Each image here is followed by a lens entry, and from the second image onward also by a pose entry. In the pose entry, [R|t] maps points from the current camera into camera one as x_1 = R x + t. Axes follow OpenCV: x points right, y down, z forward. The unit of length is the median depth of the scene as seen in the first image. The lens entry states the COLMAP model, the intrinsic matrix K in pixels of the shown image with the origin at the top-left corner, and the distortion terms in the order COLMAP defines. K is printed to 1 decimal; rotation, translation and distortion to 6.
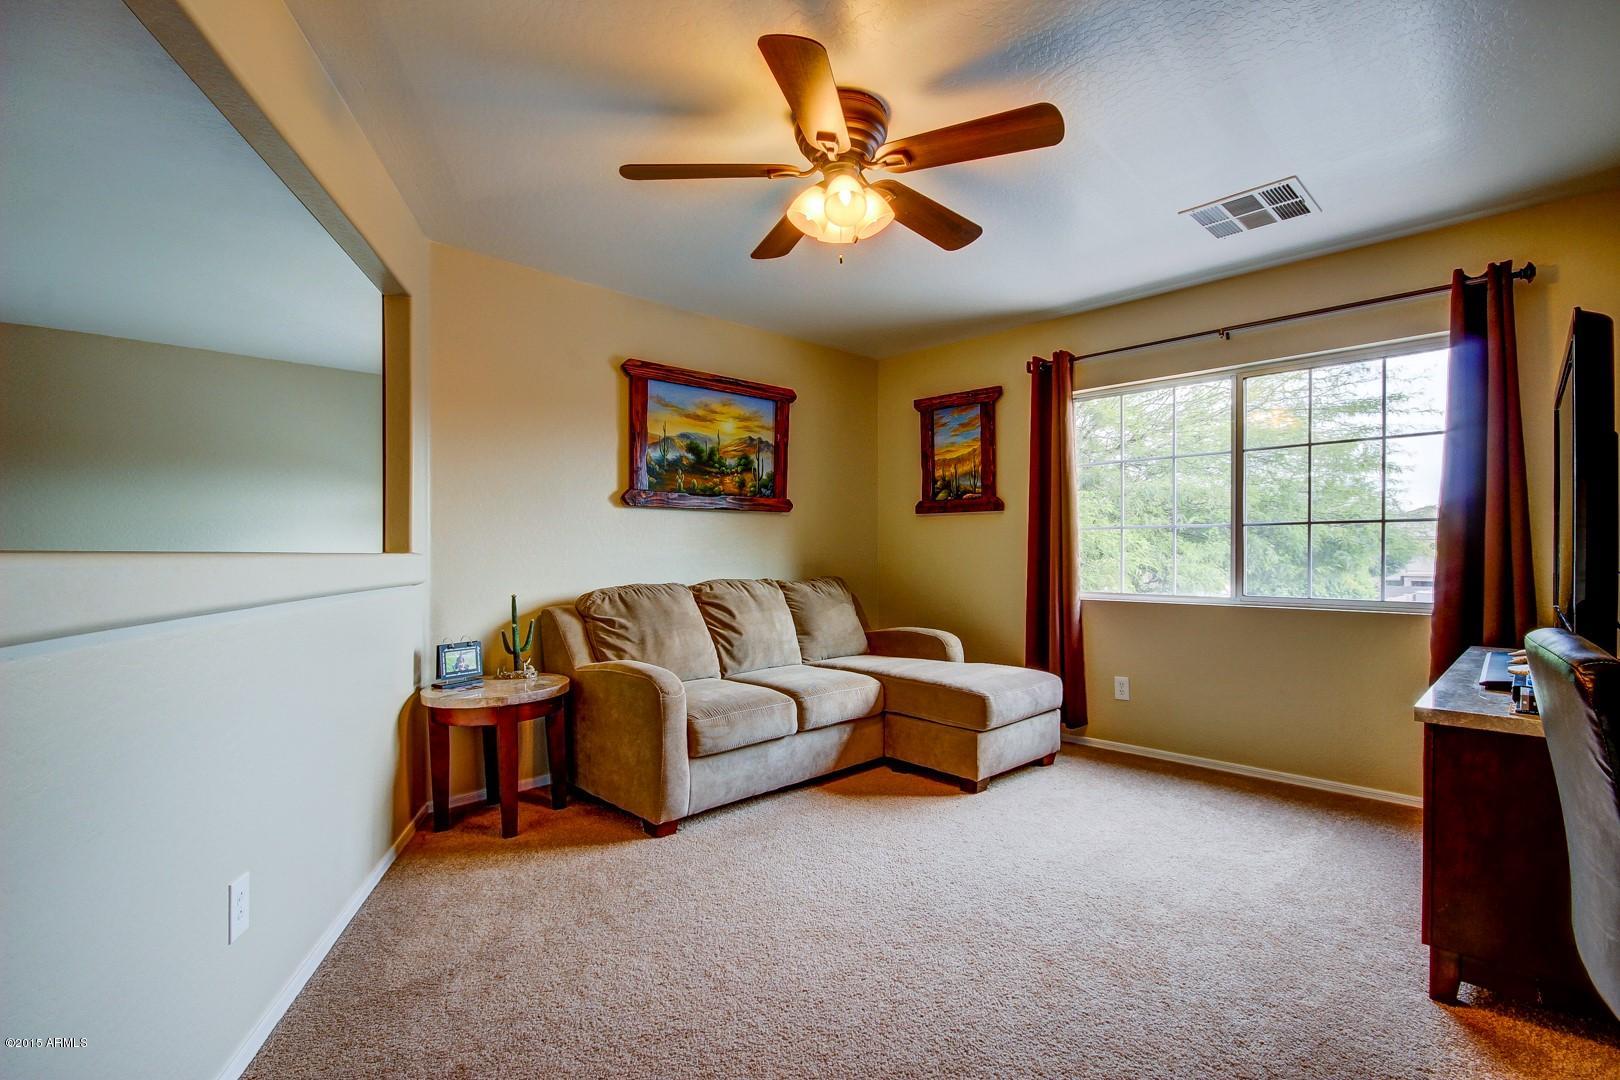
lens RADIAL K [[748.7, 0, 810.0], [0, 748.7, 540.0], [0, 0, 1]] dist [0.000593, 0.000082]
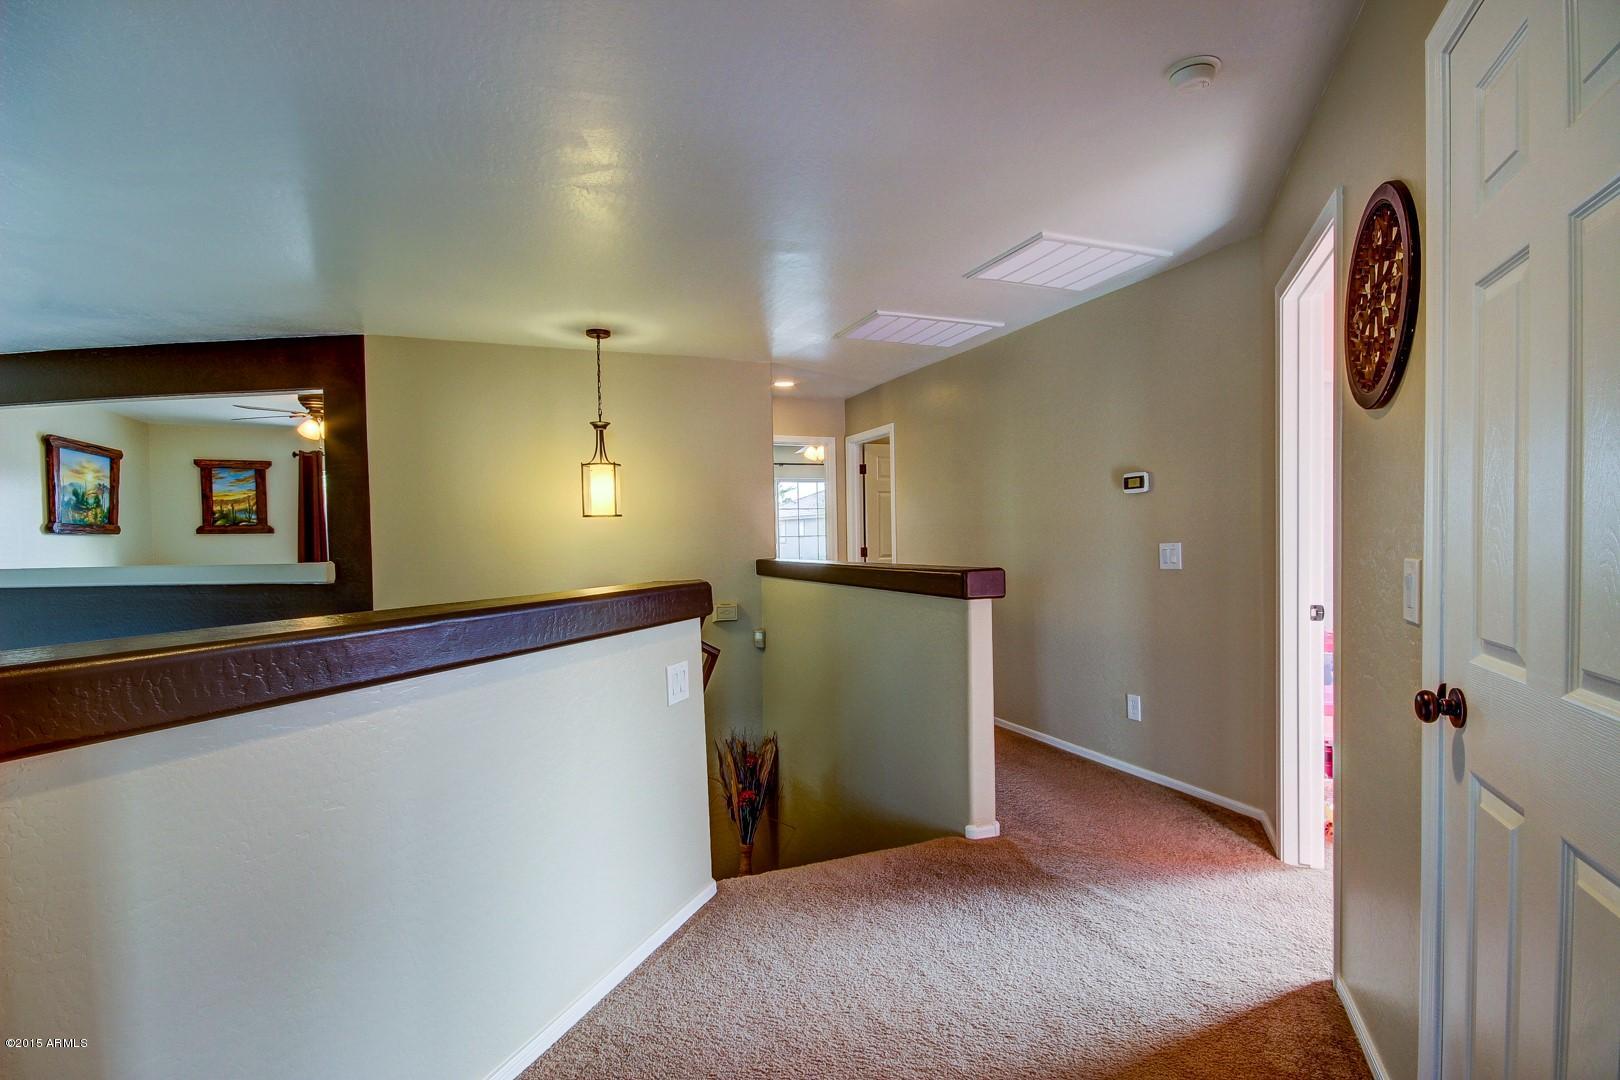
lens RADIAL K [[748.7, 0, 810.0], [0, 748.7, 540.0], [0, 0, 1]] dist [0.000593, 0.000082]
pose [[0.378126, -0.008721, 0.925713, -0.864978], [0.007714, 0.999951, 0.006270, -0.024747], [-0.925722, 0.004770, 0.378175, -0.792180]]
